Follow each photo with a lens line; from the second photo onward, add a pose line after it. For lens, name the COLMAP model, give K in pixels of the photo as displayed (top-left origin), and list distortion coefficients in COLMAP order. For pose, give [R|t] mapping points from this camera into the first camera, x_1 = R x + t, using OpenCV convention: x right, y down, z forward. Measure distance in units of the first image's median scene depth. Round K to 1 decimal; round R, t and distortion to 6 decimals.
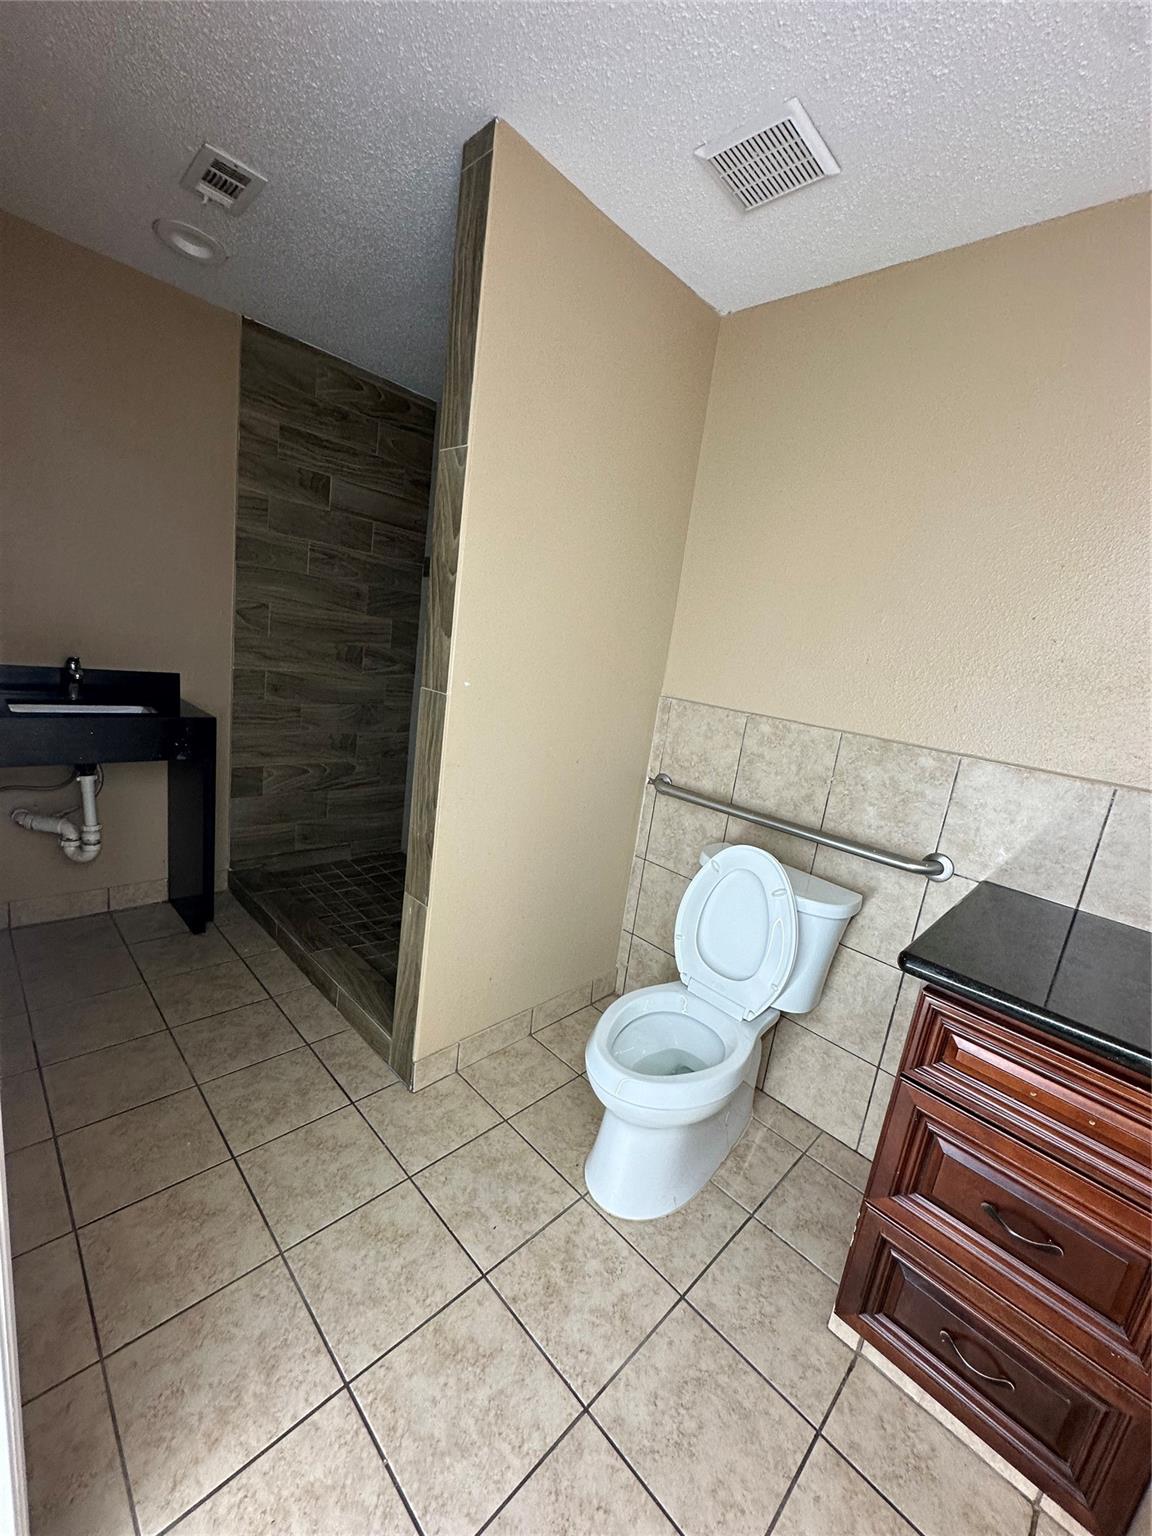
lens RADIAL K [[608.5, 0, 578.9], [0, 608.5, 770.6], [0, 0, 1]] dist [-0.002068, -0.000409]
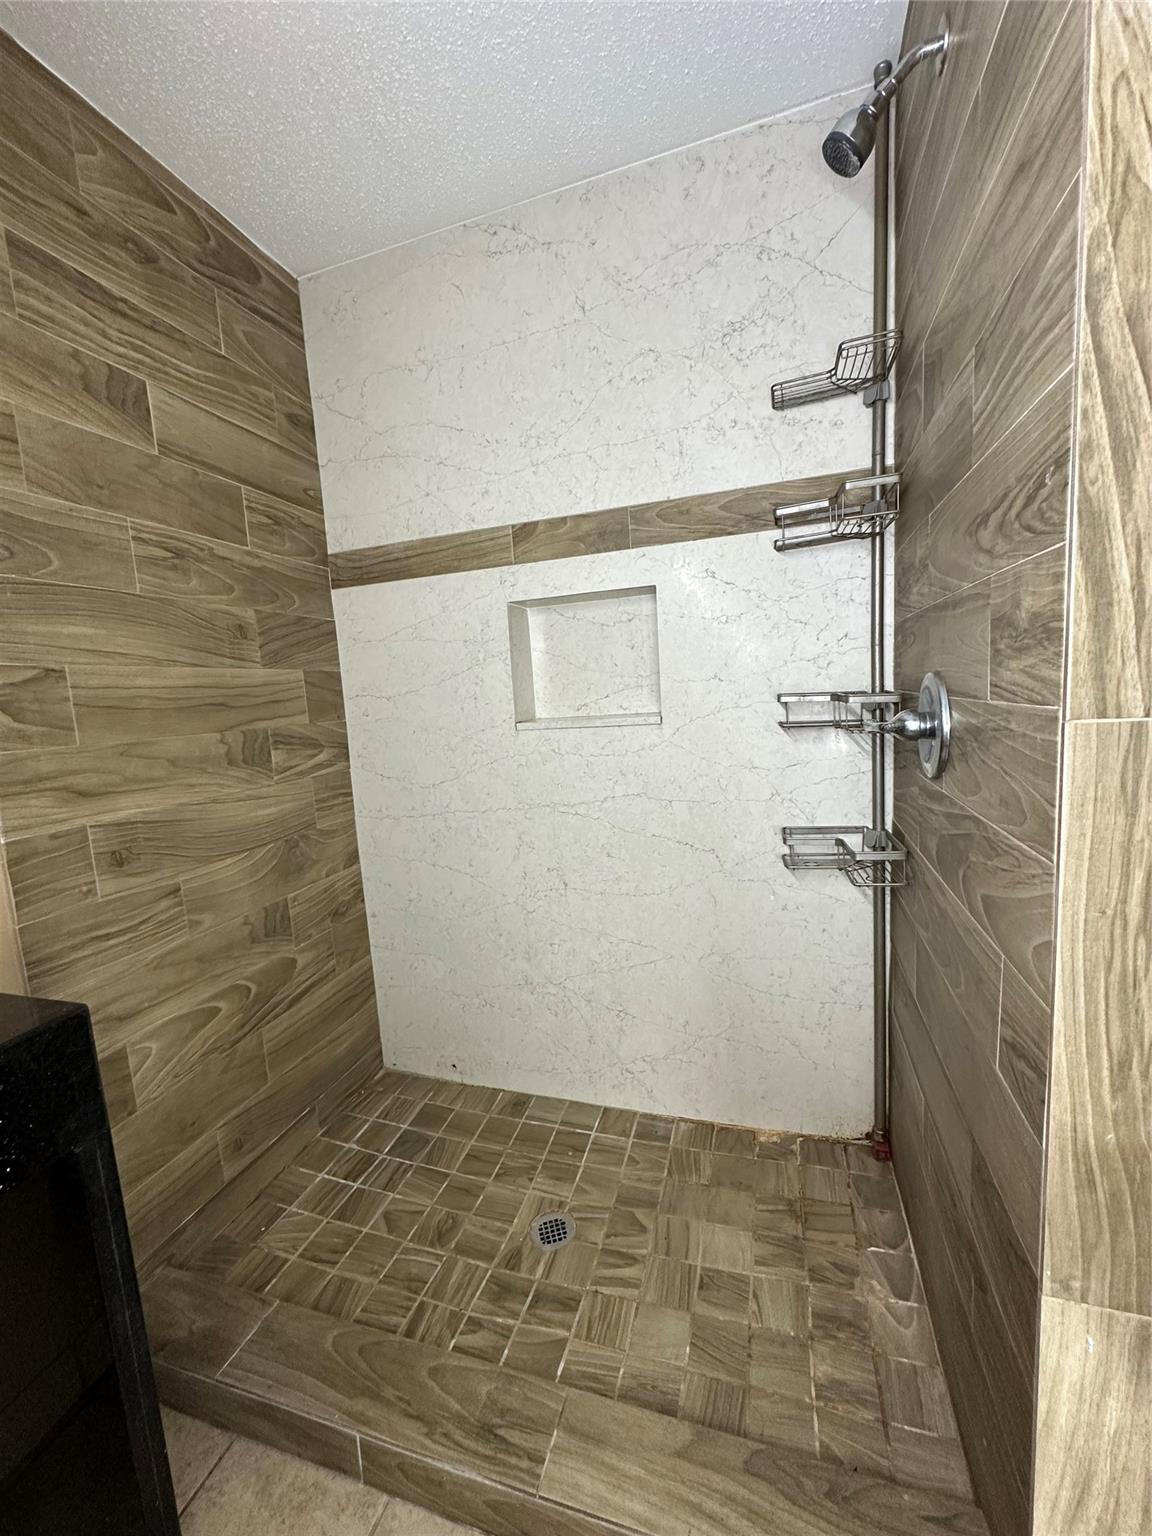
lens RADIAL K [[608.5, 0, 576.9], [0, 608.5, 770.6], [0, 0, 1]] dist [-0.002068, -0.000409]
pose [[0.876915, -0.240467, 0.416168, -0.361708], [0.264882, 0.964280, -0.000965, -0.105037], [-0.401070, 0.111082, 0.909287, 0.453185]]
